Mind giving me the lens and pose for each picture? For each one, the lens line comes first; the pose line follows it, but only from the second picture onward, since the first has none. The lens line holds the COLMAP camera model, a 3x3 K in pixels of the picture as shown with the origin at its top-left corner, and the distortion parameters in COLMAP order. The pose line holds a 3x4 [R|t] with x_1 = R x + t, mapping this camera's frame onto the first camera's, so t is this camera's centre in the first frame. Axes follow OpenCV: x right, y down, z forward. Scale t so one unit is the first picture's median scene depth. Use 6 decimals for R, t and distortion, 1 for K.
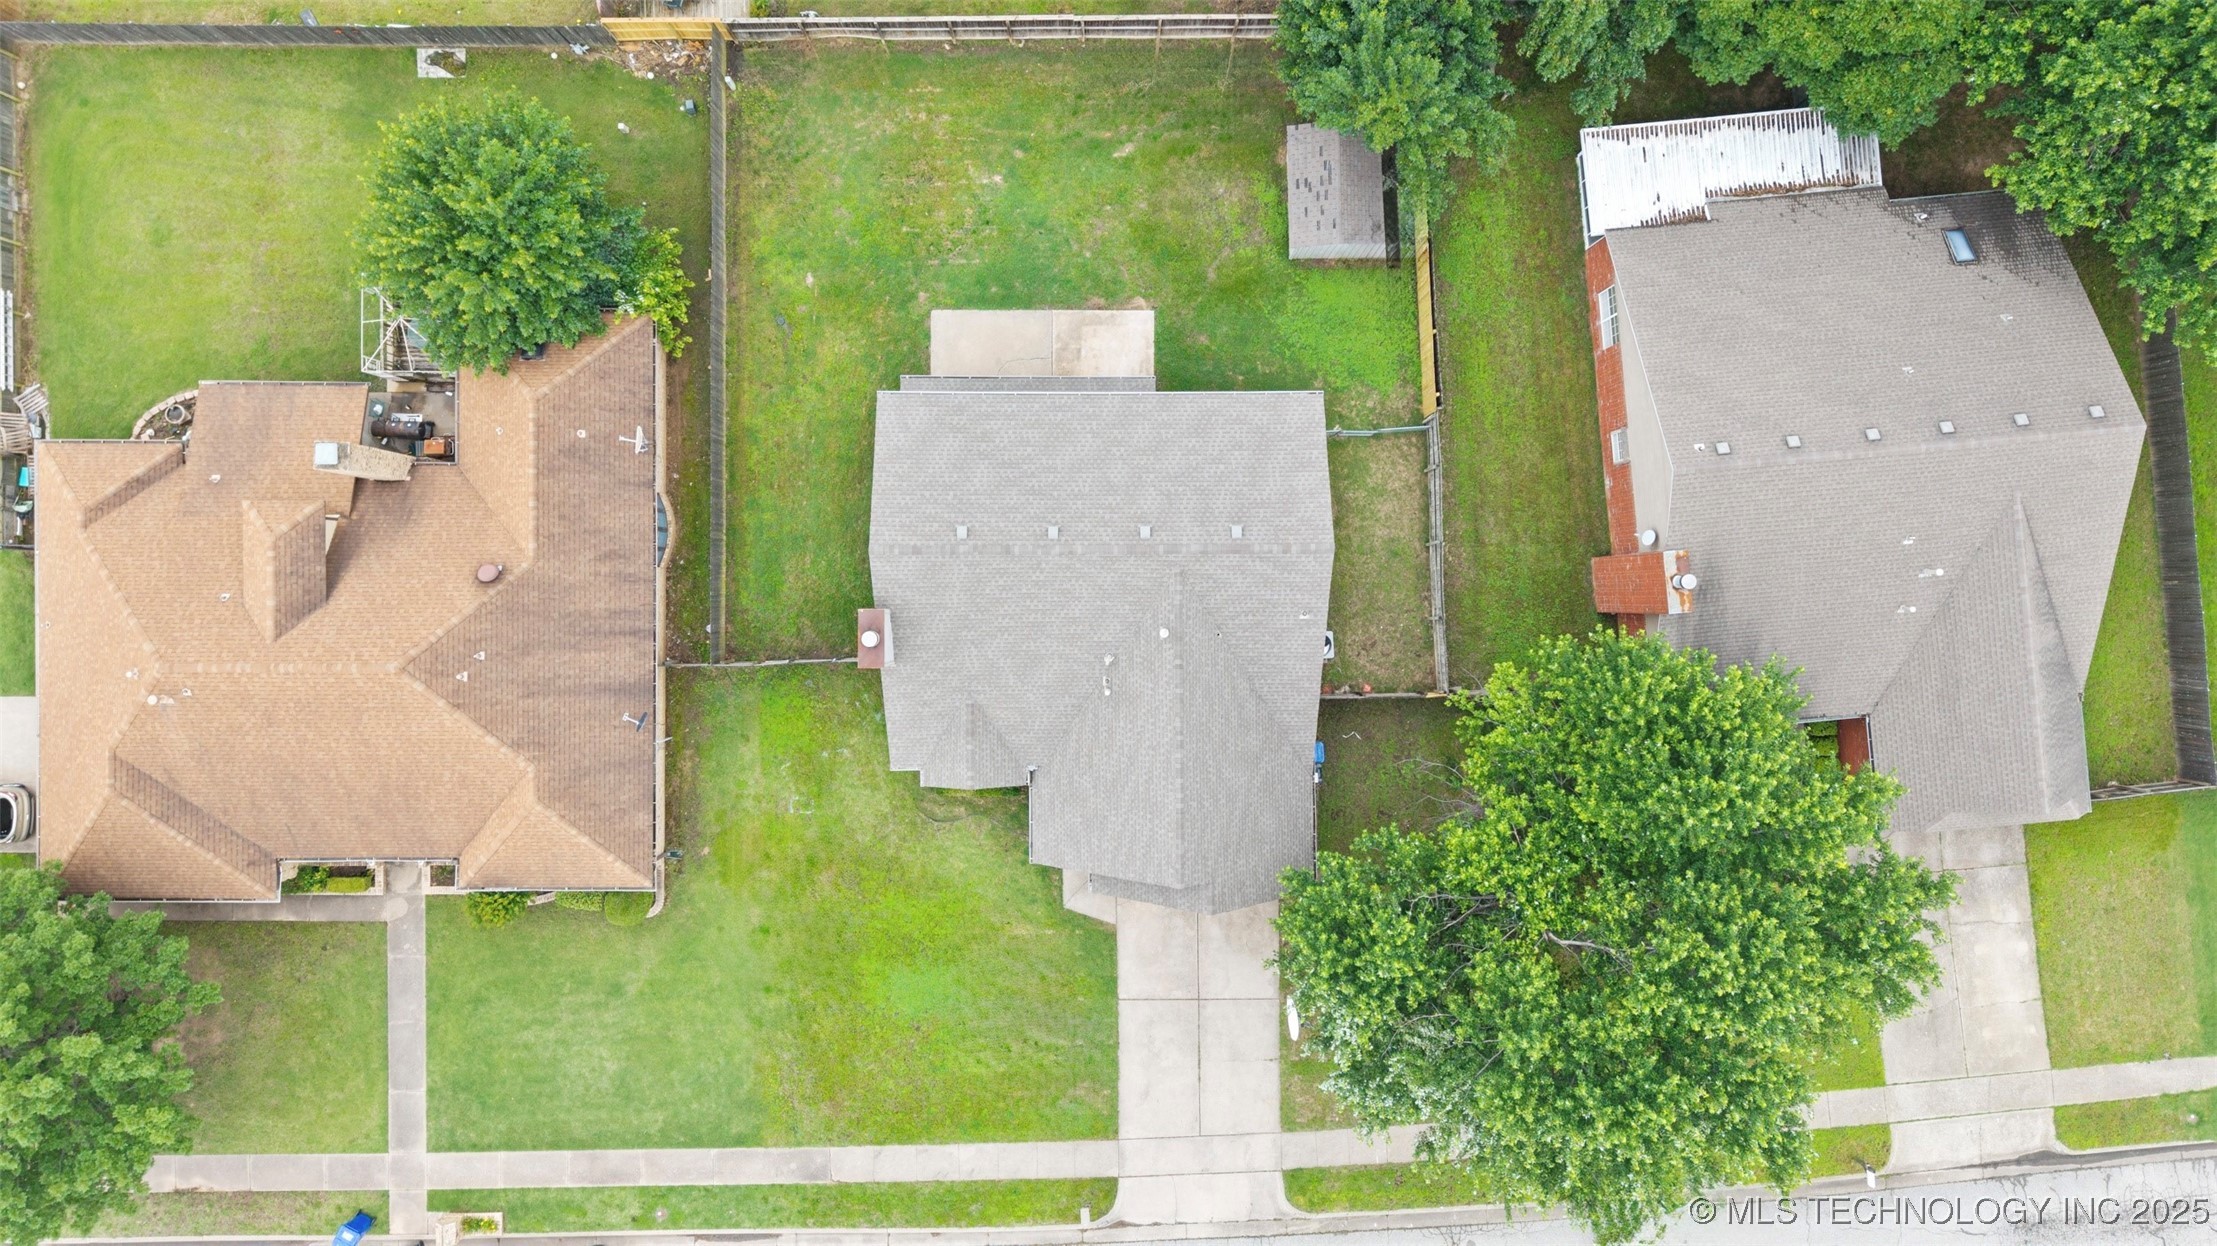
lens RADIAL K [[1521.9, 0, 1108.5], [0, 1521.9, 623.0], [0, 0, 1]] dist [0.055149, -0.067304]
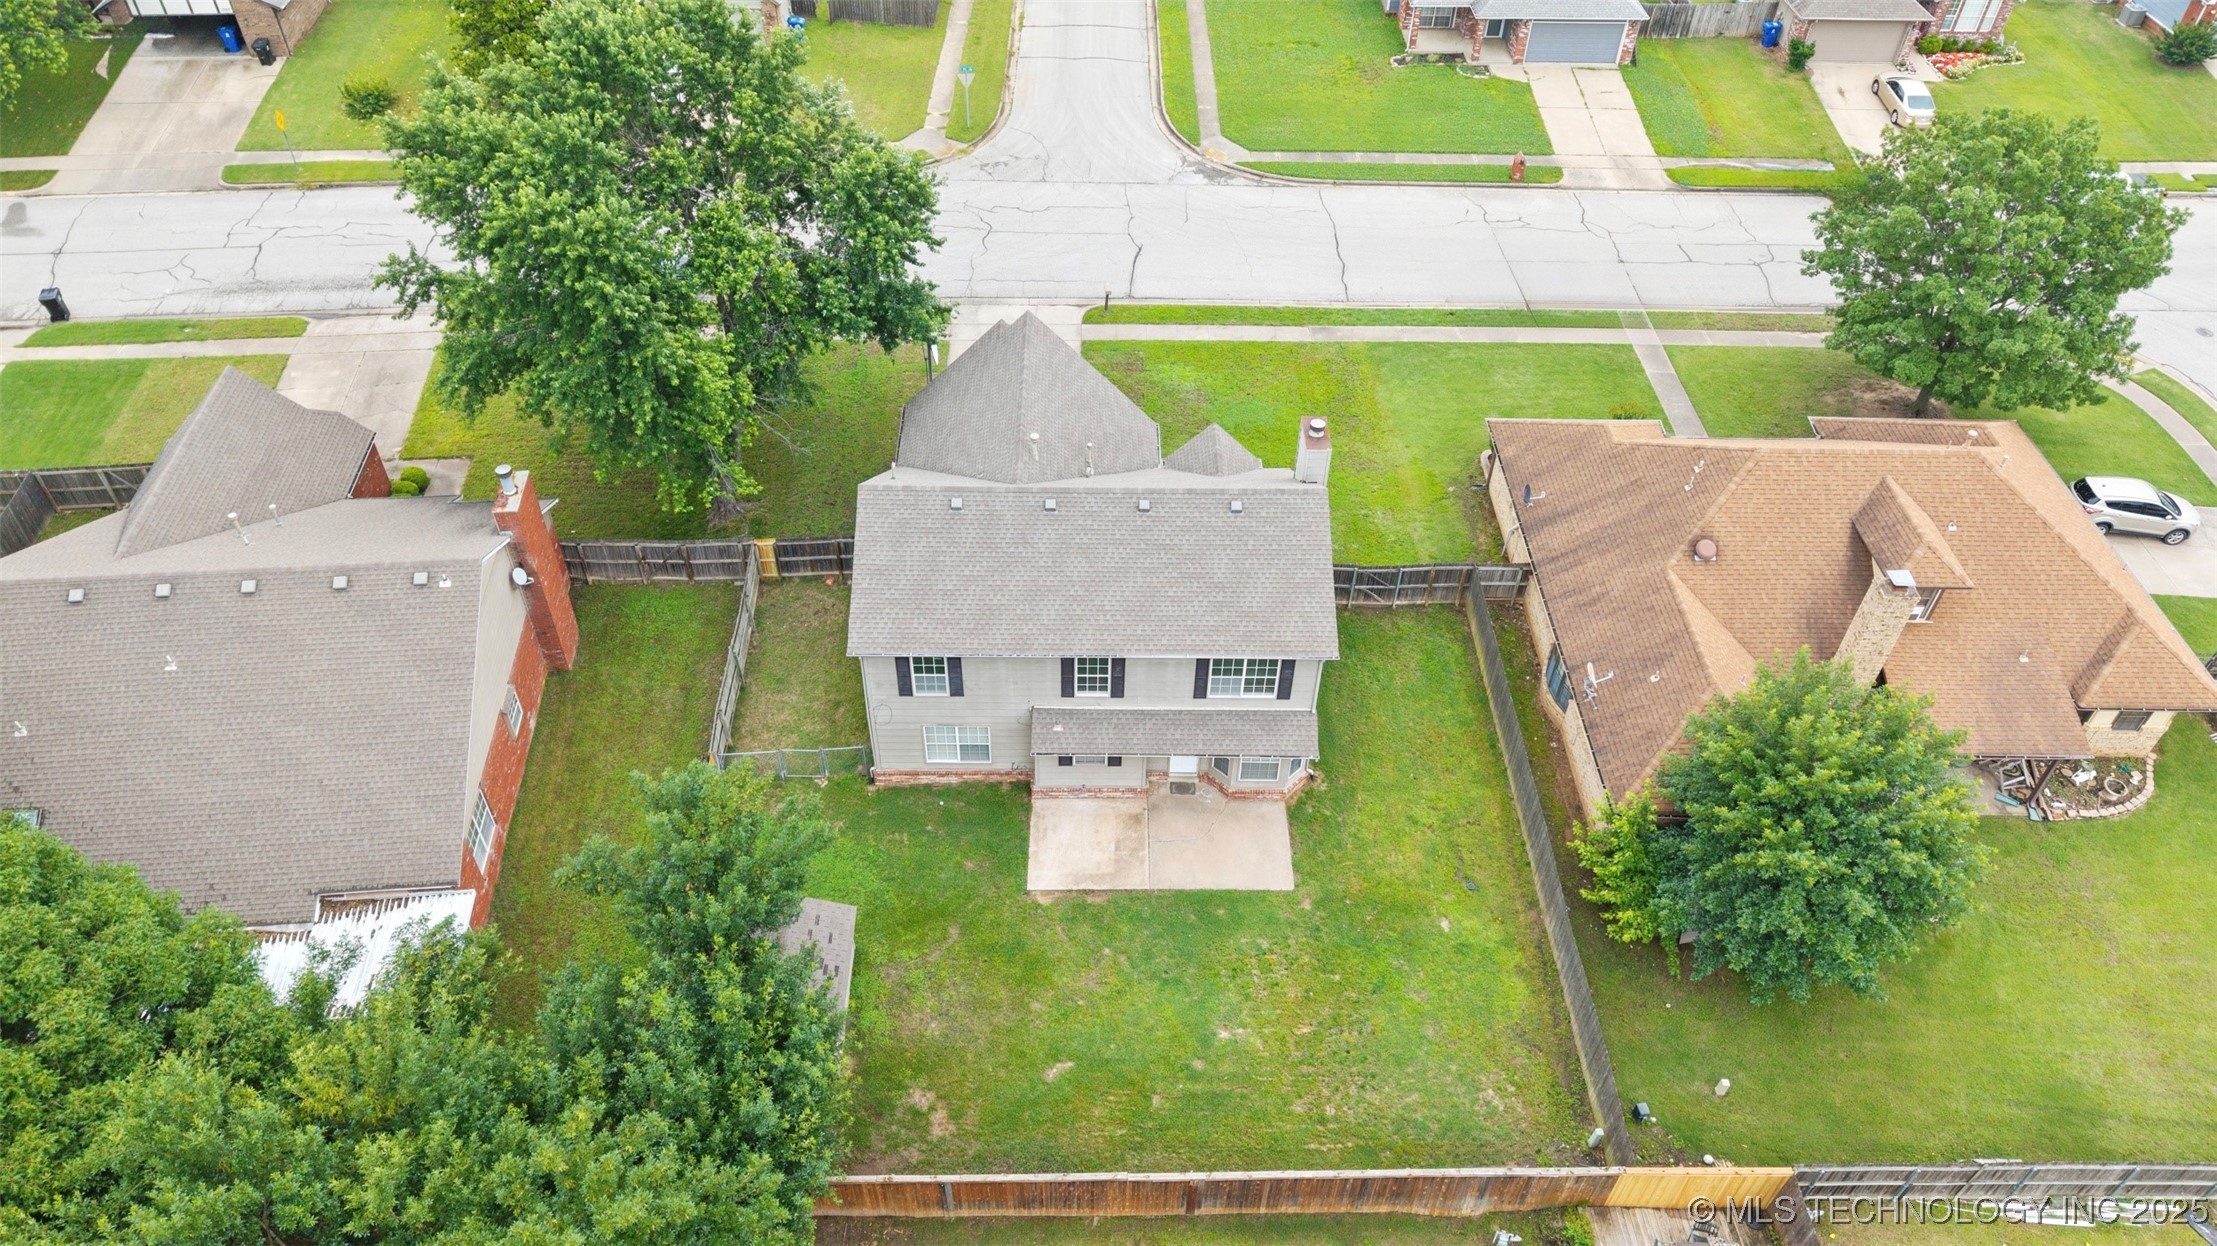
lens RADIAL K [[1521.9, 0, 1108.5], [0, 1521.9, 623.0], [0, 0, 1]] dist [0.055149, -0.067304]
pose [[-0.999338, -0.025212, -0.026224, 0.010986], [-0.002223, -0.677214, 0.735783, -0.722883], [-0.036310, 0.735354, 0.676710, 0.333269]]
